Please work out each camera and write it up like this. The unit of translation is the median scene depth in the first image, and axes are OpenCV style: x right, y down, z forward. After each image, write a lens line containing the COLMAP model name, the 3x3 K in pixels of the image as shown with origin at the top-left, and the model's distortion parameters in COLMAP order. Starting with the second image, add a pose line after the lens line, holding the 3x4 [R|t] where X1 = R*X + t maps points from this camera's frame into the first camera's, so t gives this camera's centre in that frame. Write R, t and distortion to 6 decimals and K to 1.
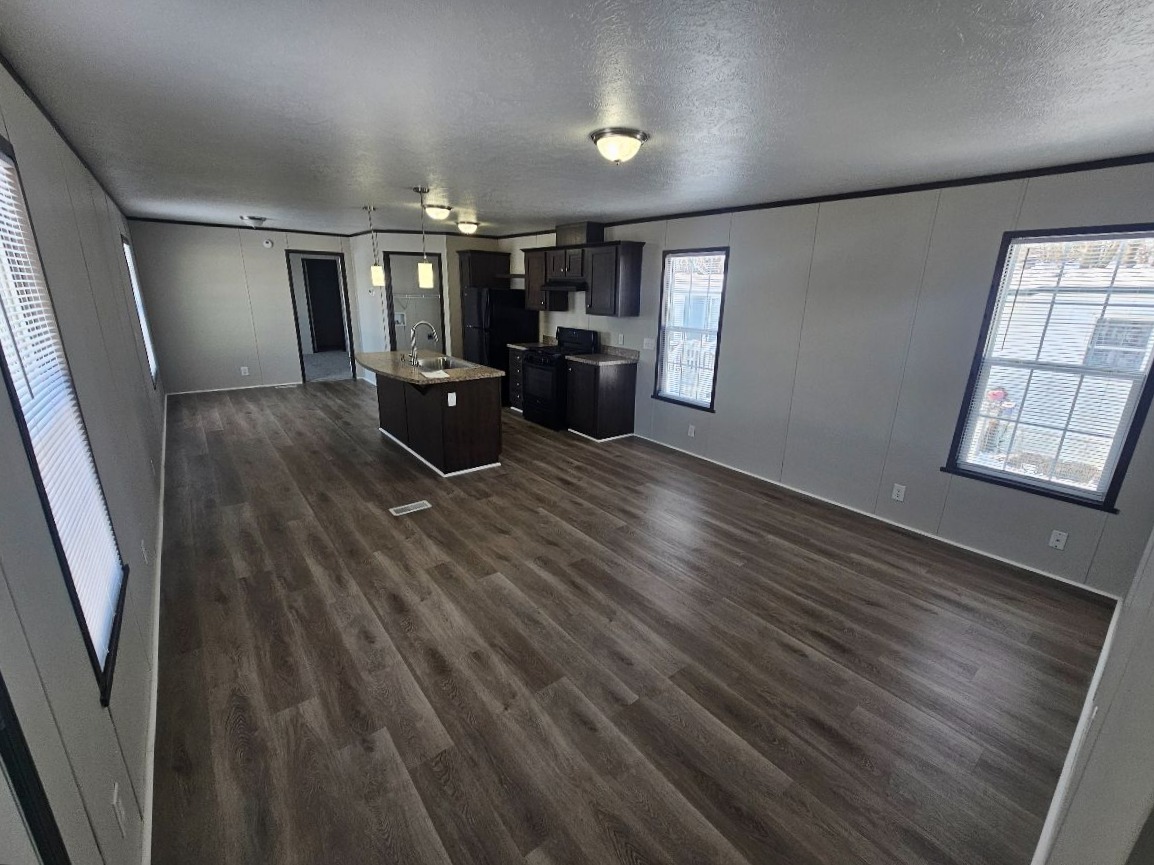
lens RADIAL K [[491.6, 0, 584.1], [0, 491.6, 430.4], [0, 0, 1]] dist [0.000493, -0.000122]
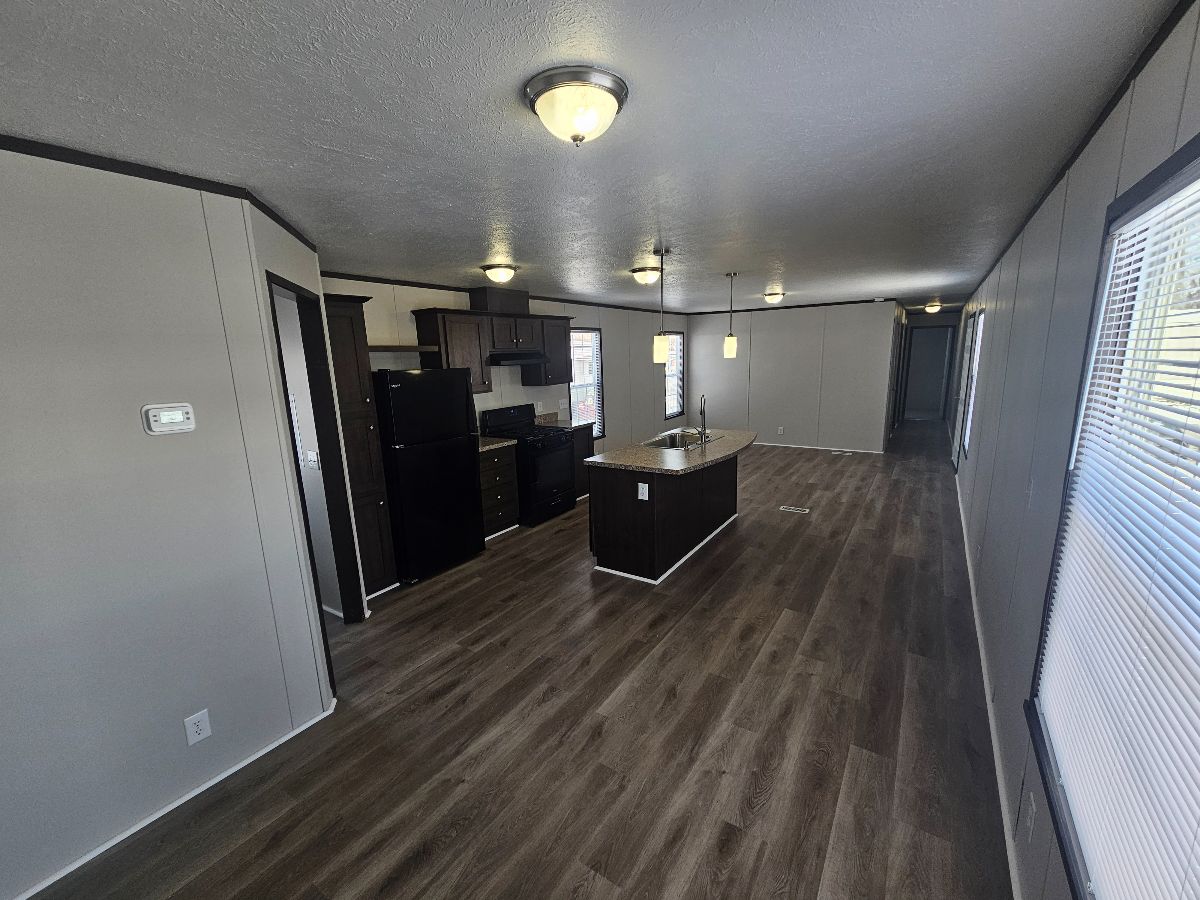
lens RADIAL K [[493.5, 0, 605.7], [0, 493.5, 455.7], [0, 0, 1]] dist [0.000487, 0.000340]
pose [[-0.311304, -0.207824, 0.927308, -1.746250], [0.287077, 0.909639, 0.300238, -0.666753], [-0.905912, 0.359674, -0.223513, 2.094024]]
